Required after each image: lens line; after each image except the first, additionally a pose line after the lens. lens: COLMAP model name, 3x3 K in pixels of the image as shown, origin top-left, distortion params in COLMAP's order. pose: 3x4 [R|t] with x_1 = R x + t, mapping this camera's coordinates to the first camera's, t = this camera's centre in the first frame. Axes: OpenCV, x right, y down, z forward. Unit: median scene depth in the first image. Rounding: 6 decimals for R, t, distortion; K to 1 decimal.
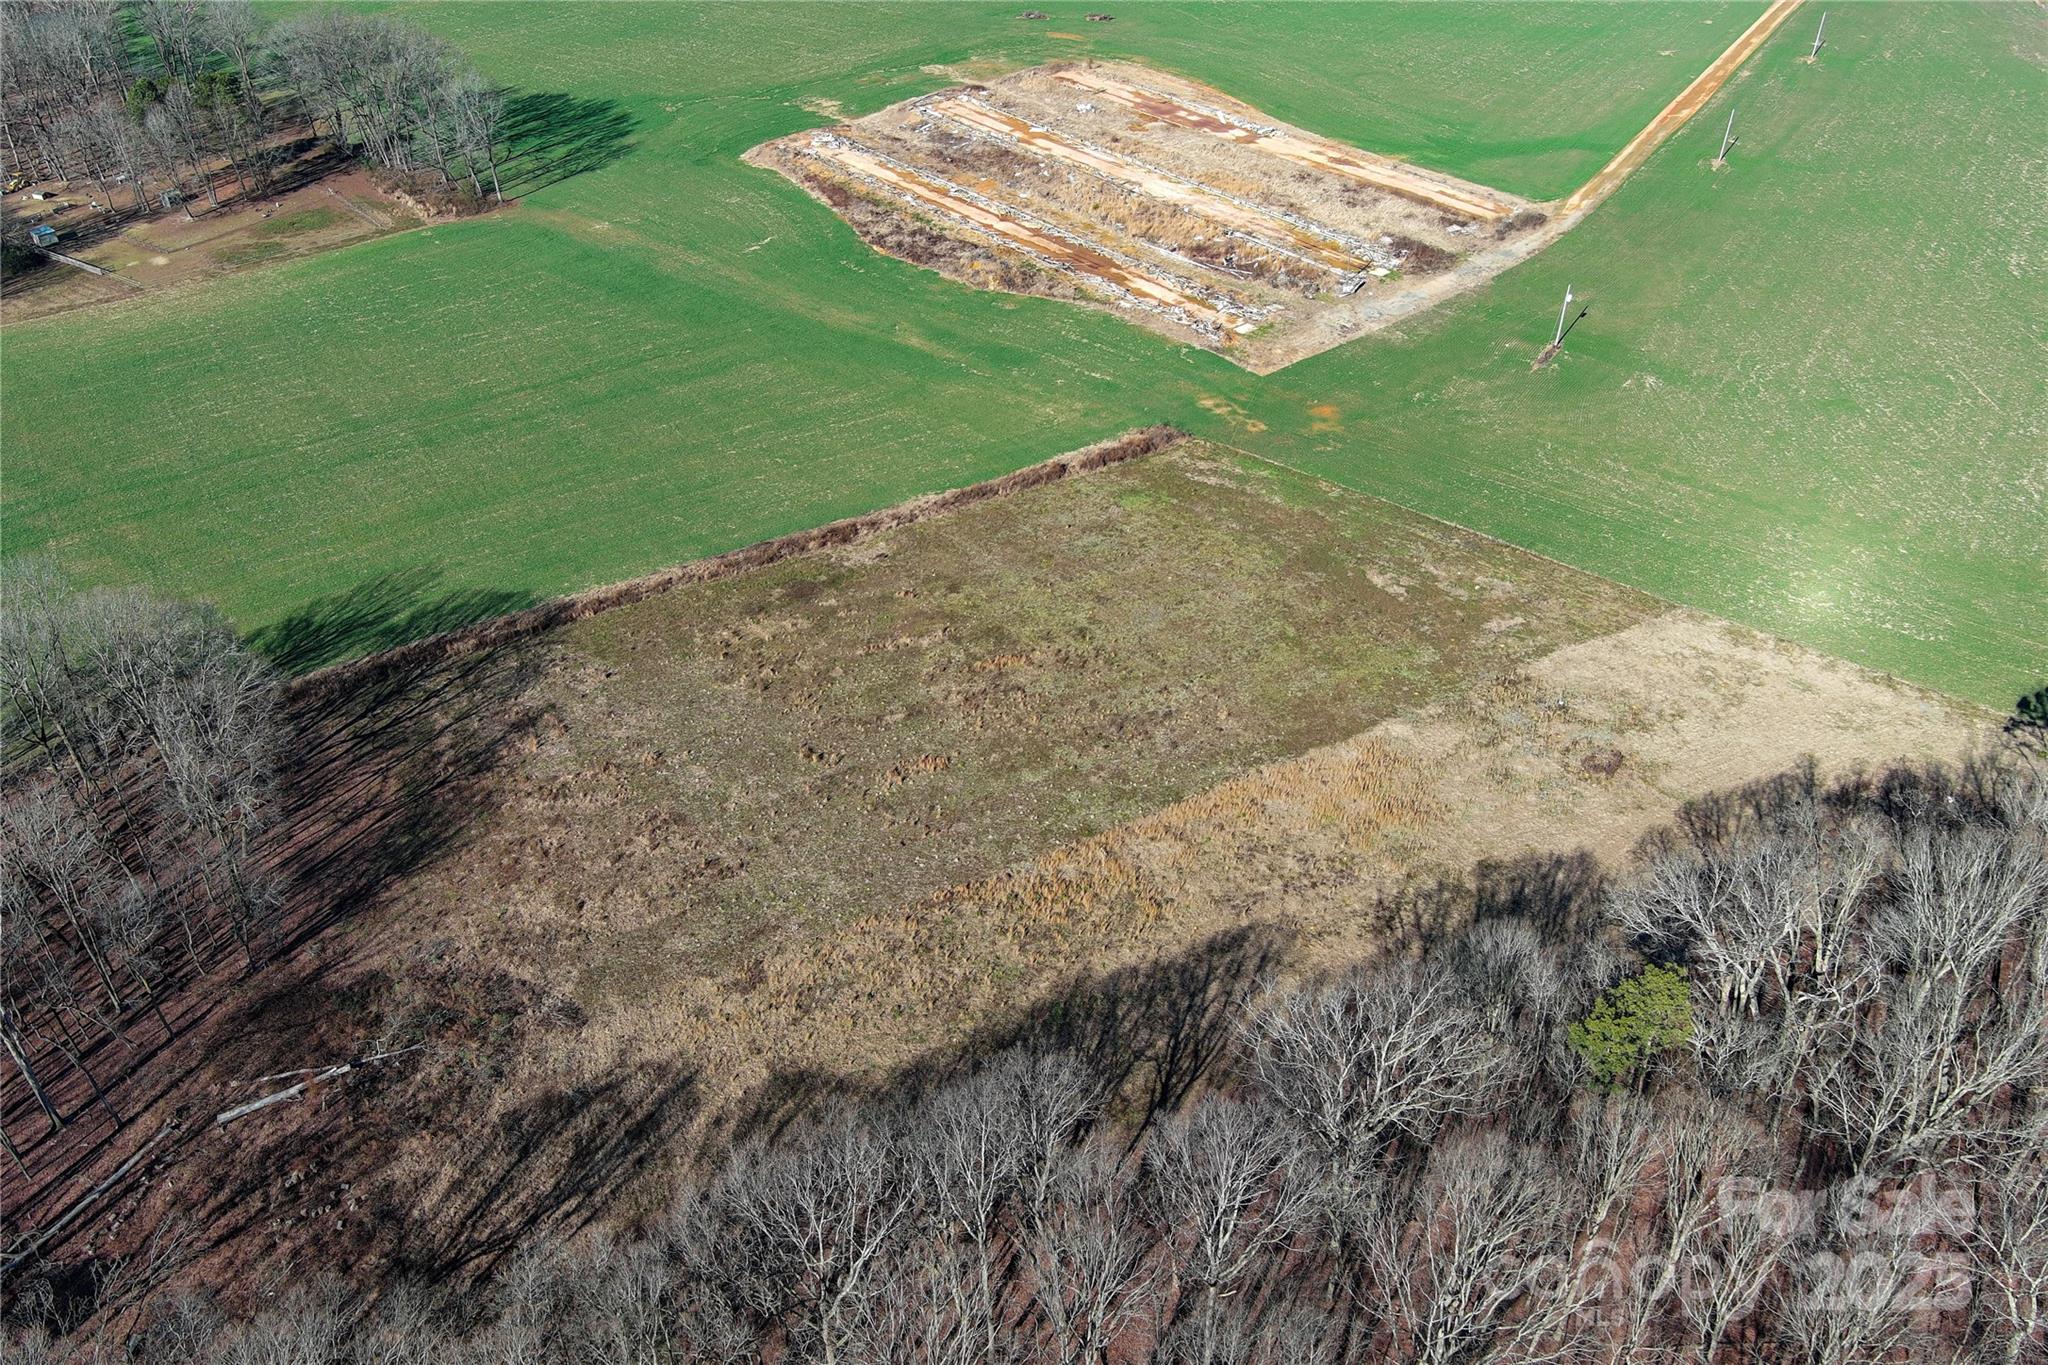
lens RADIAL K [[1640.1, 0, 1024.0], [0, 1640.1, 682.5], [0, 0, 1]] dist [-0.006148, -0.000524]
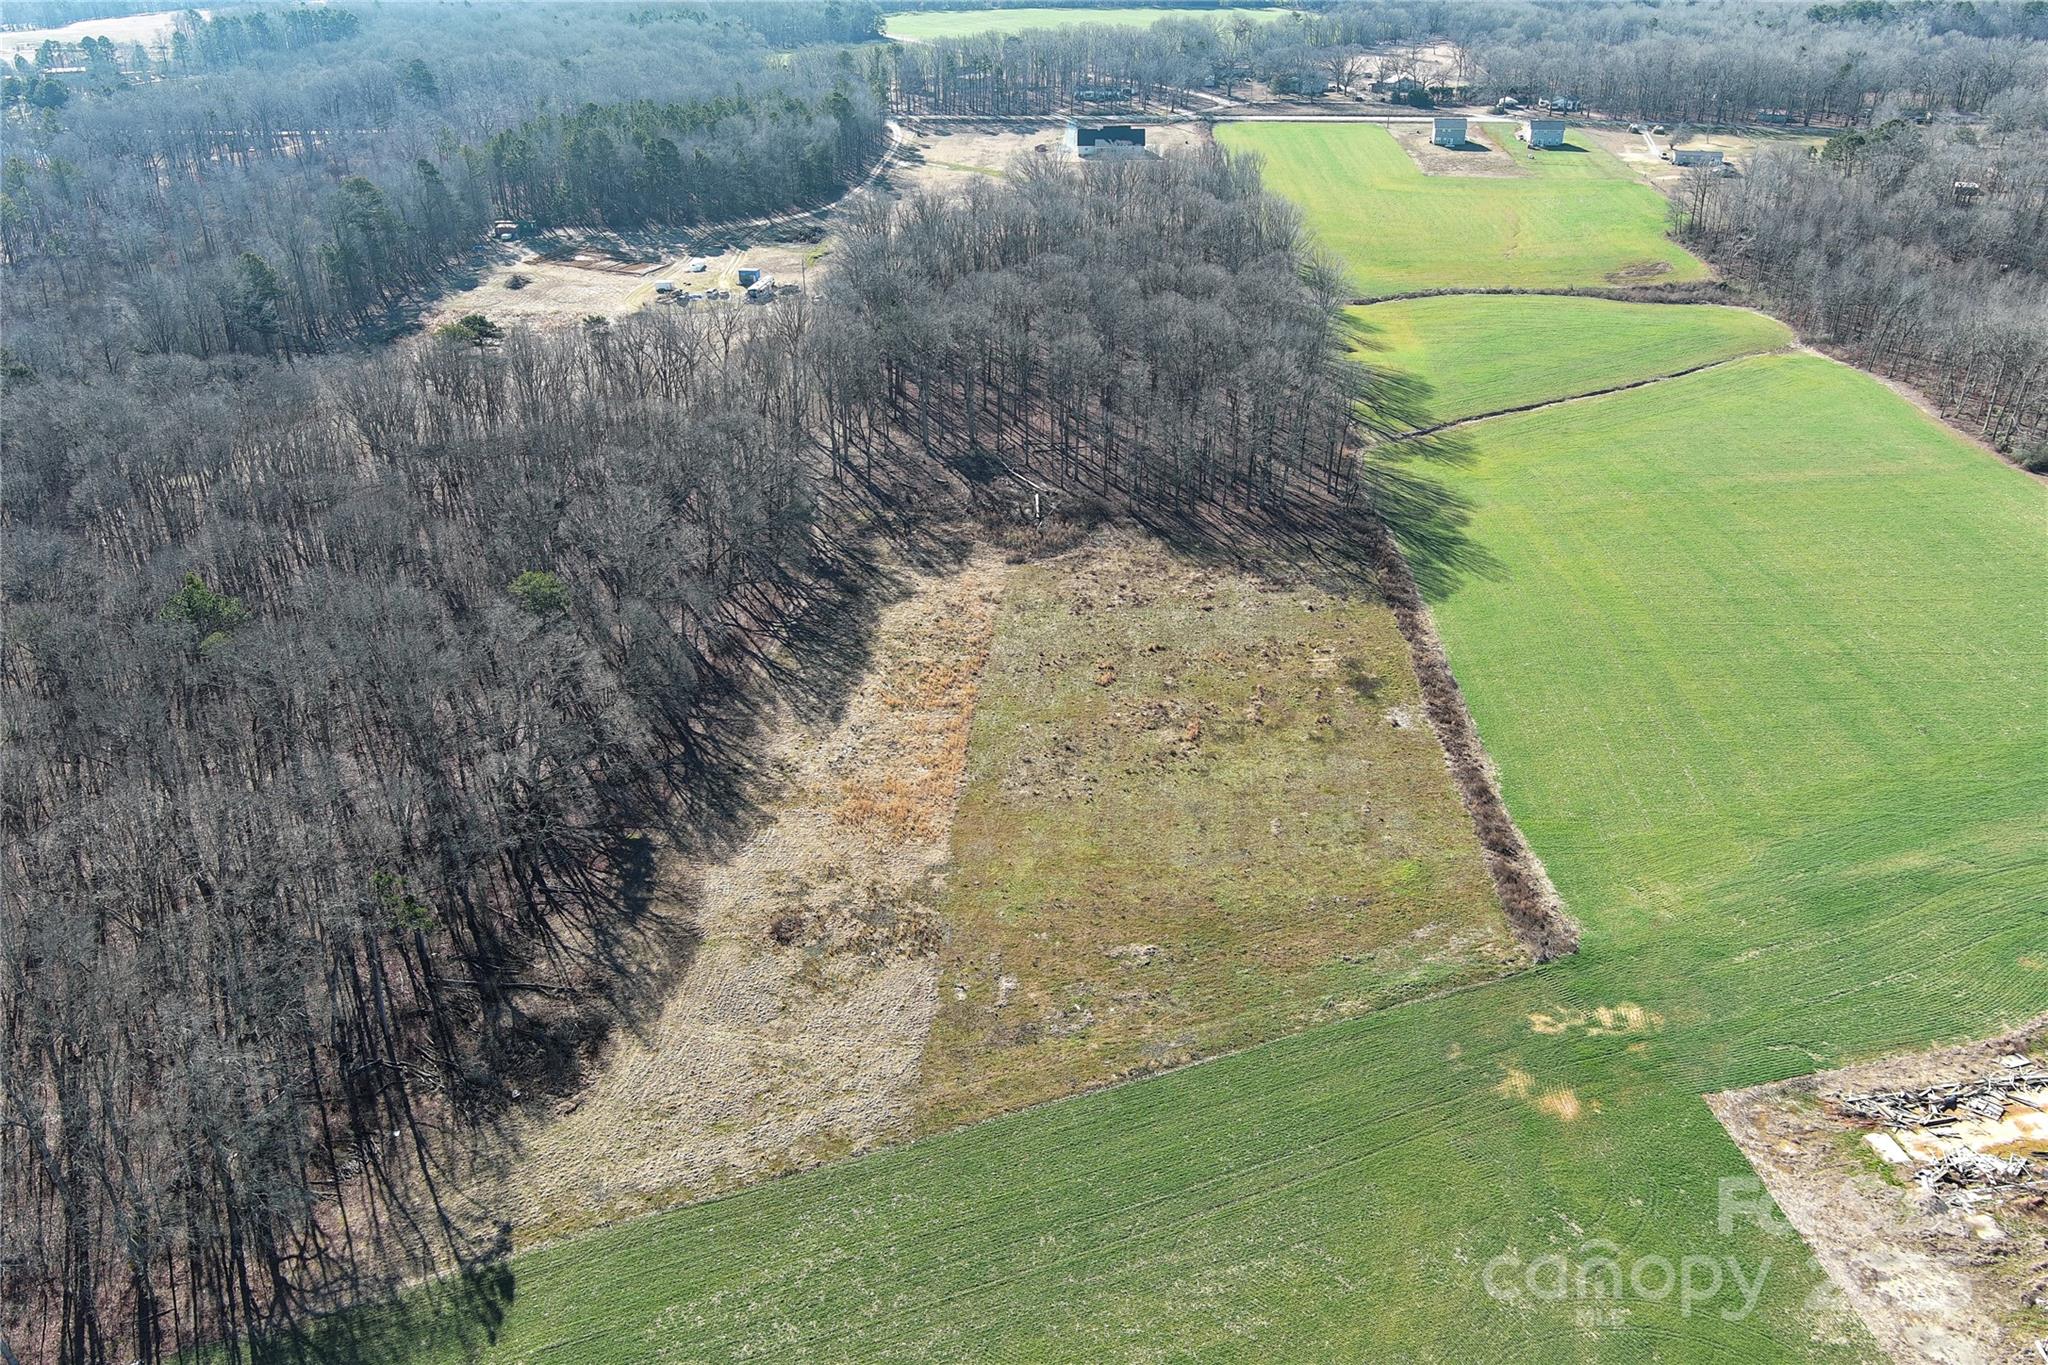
lens RADIAL K [[1582.2, 0, 1024.0], [0, 1582.2, 682.5], [0, 0, 1]] dist [0.030633, -0.049454]
pose [[-0.526523, 0.403493, -0.748309, 0.840881], [-0.497067, 0.567971, 0.655998, -0.678841], [0.689709, 0.717358, -0.098487, 0.945084]]
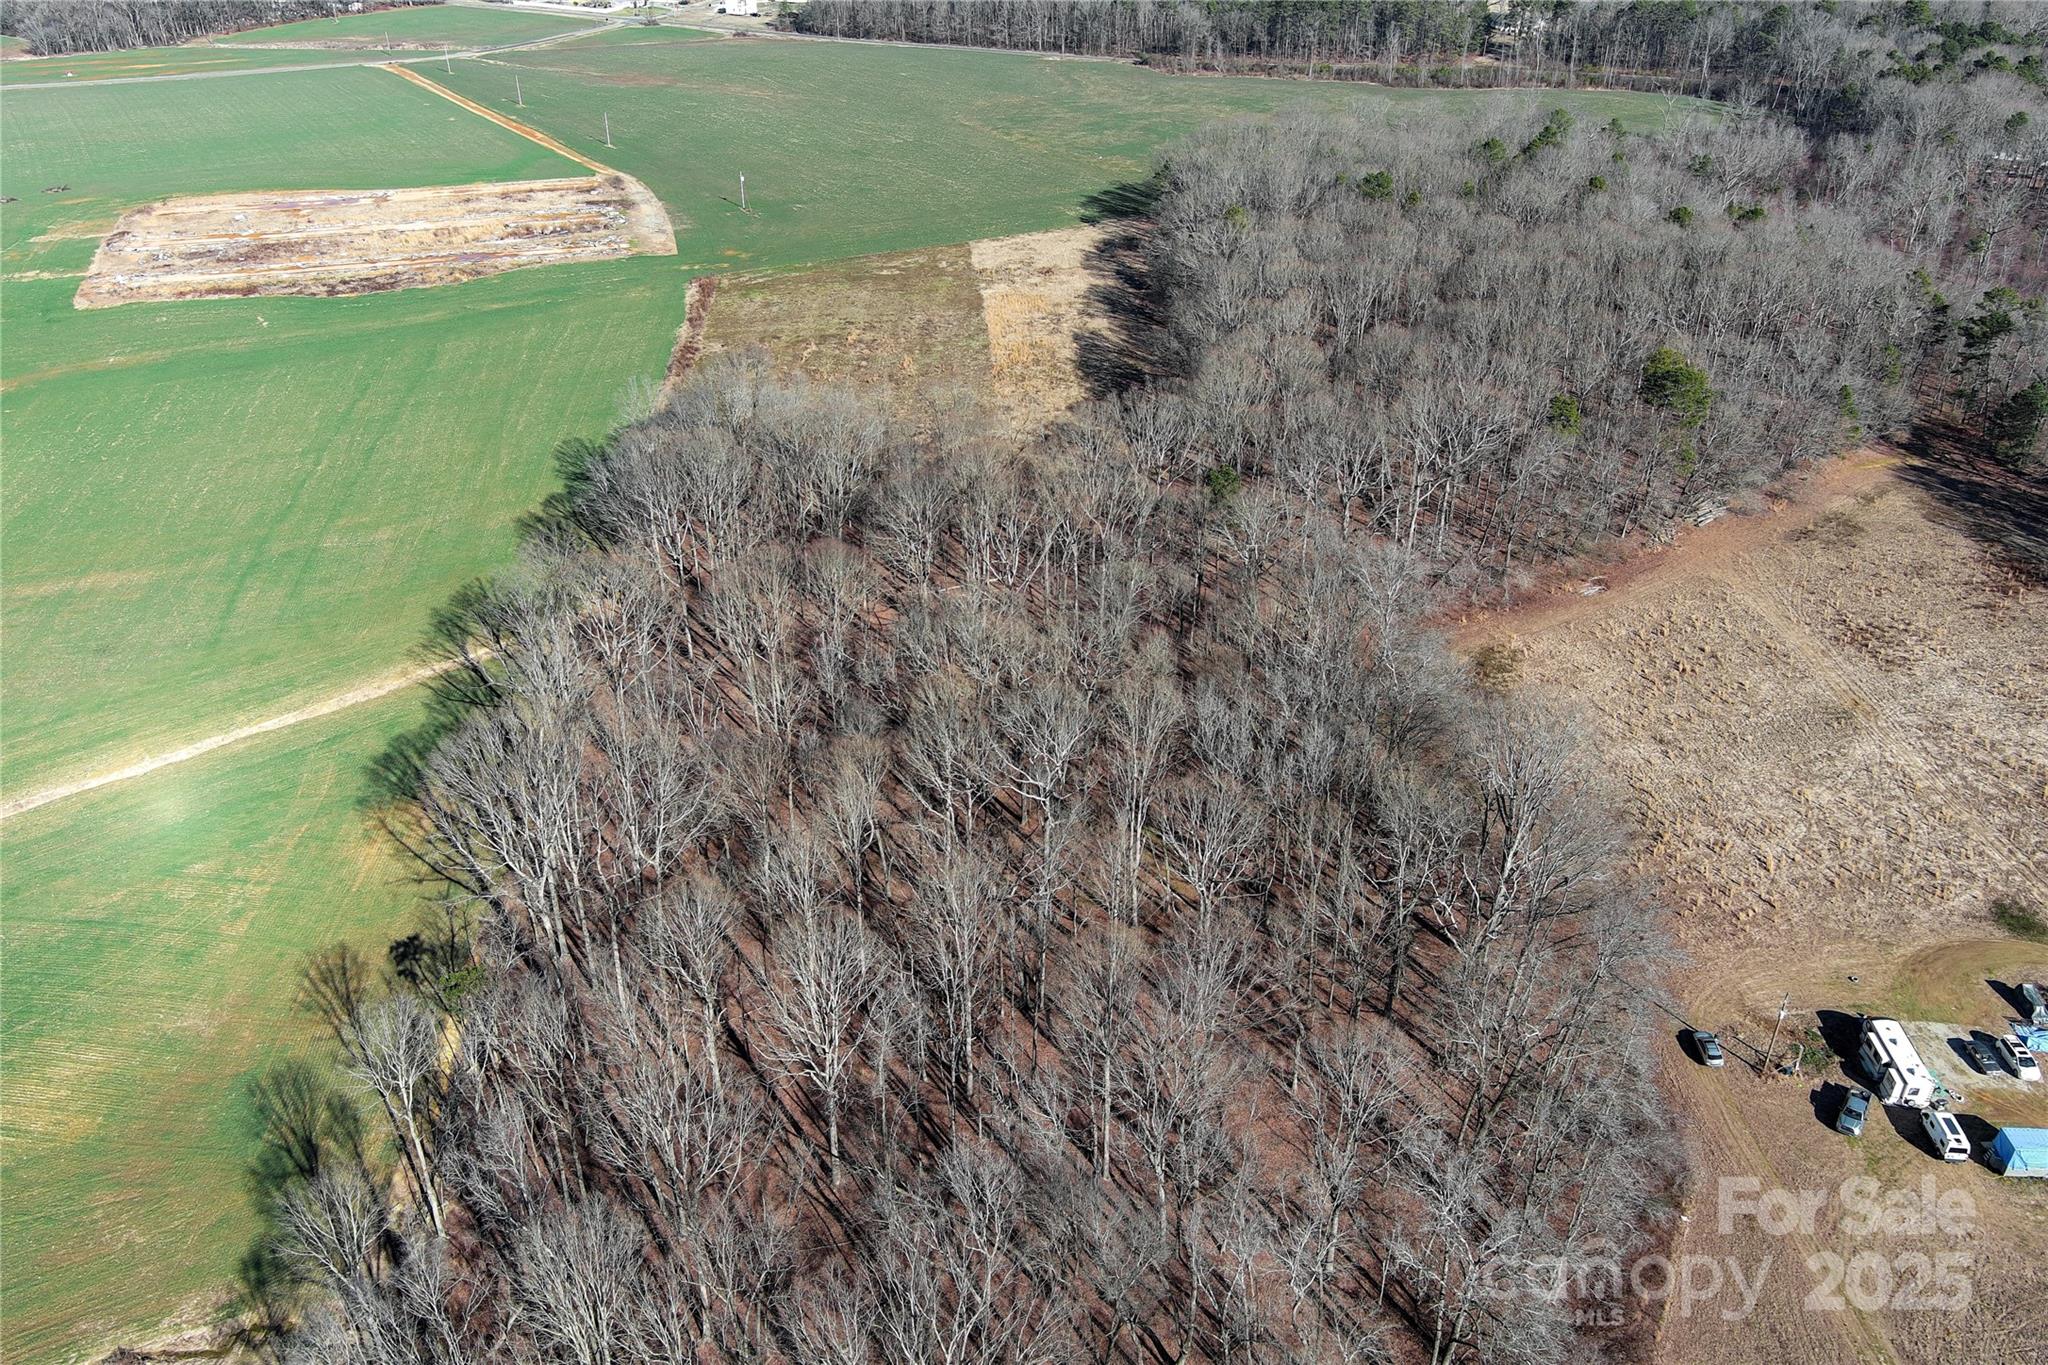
lens RADIAL K [[1588.8, 0, 1024.0], [0, 1588.8, 682.5], [0, 0, 1]] dist [0.005497, 0.003045]
pose [[0.414424, -0.462781, 0.783637, -1.485568], [0.539746, 0.818263, 0.197787, 0.054699], [-0.732753, 0.340997, 0.588892, -0.101655]]
